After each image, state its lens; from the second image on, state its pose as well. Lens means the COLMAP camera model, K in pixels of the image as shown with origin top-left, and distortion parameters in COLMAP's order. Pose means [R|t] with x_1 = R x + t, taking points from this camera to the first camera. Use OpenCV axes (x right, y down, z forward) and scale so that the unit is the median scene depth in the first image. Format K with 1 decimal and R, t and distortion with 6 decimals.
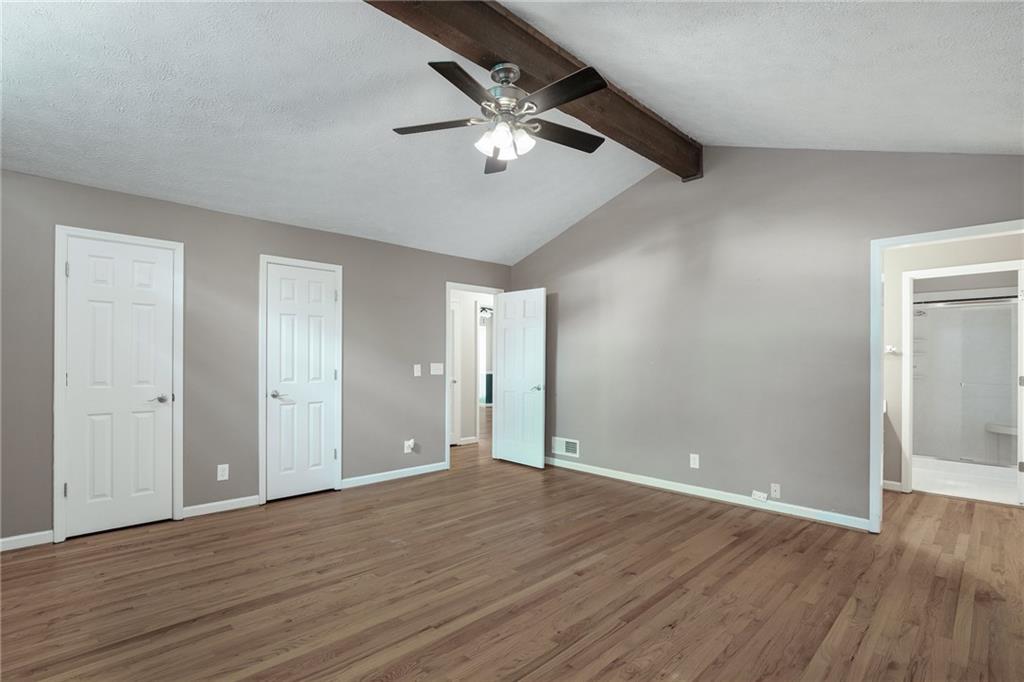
lens RADIAL K [[480.3, 0, 494.6], [0, 480.3, 361.3], [0, 0, 1]] dist [-0.013417, 0.000979]
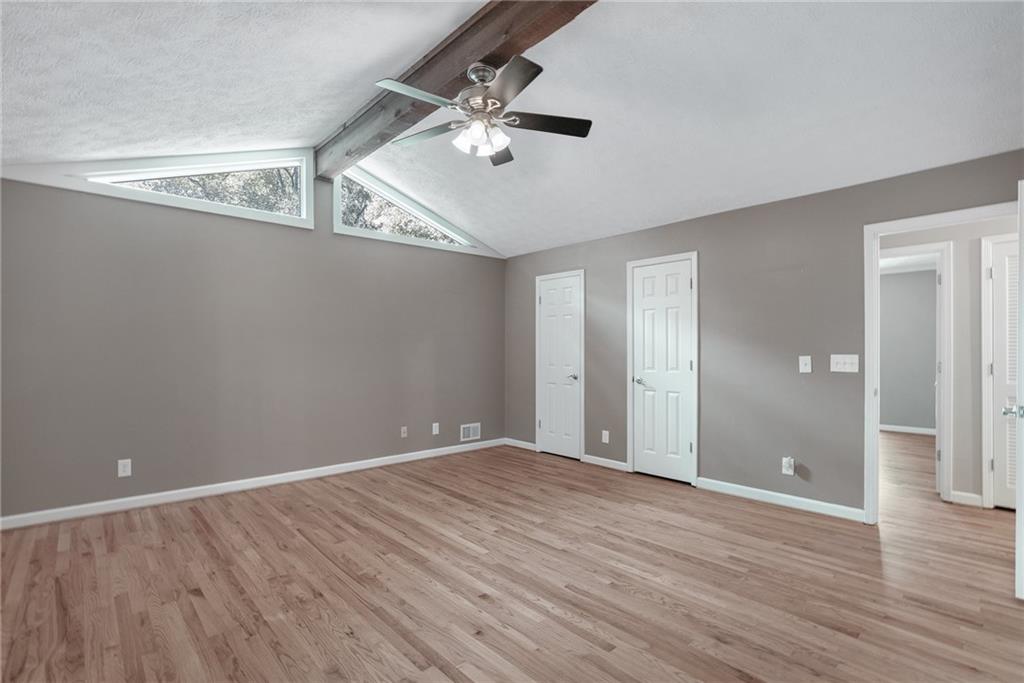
lens RADIAL K [[480.3, 0, 512.1], [0, 480.3, 345.7], [0, 0, 1]] dist [-0.013417, 0.000979]
pose [[-0.013411, -0.015489, -0.999790, 0.793572], [-0.003402, 0.999875, -0.015445, 0.005051], [0.999904, 0.003194, -0.013462, 0.808068]]
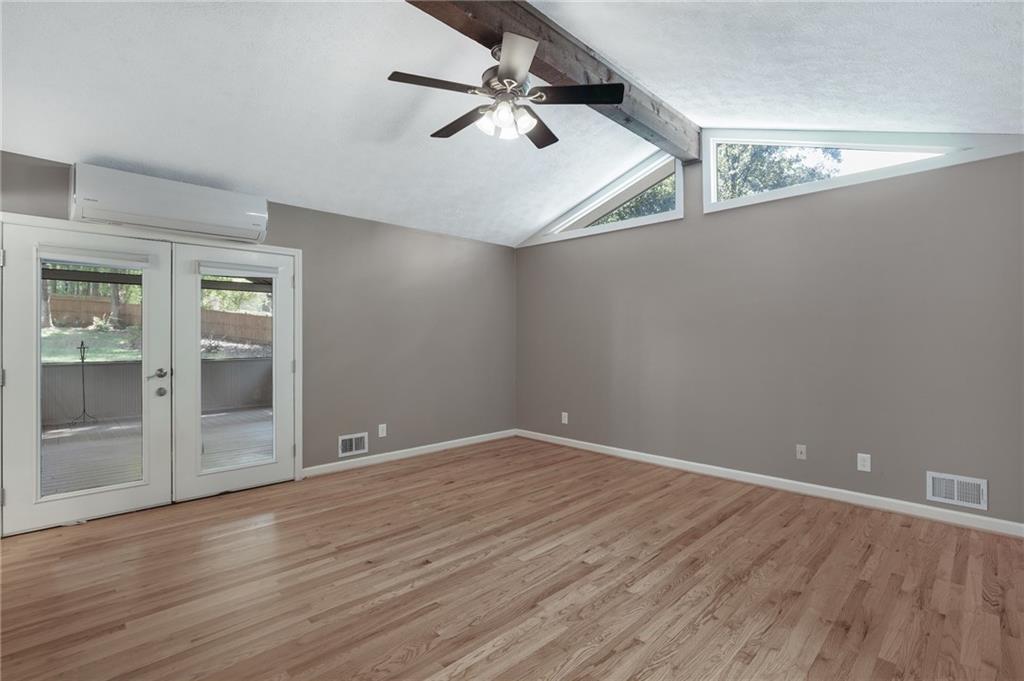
lens RADIAL K [[480.3, 0, 513.5], [0, 480.3, 338.8], [0, 0, 1]] dist [-0.013417, 0.000979]
pose [[-0.999606, -0.006724, -0.027269, 0.024230], [-0.006700, 0.999977, -0.000973, -0.002168], [0.027275, -0.000790, -0.999628, 1.493411]]
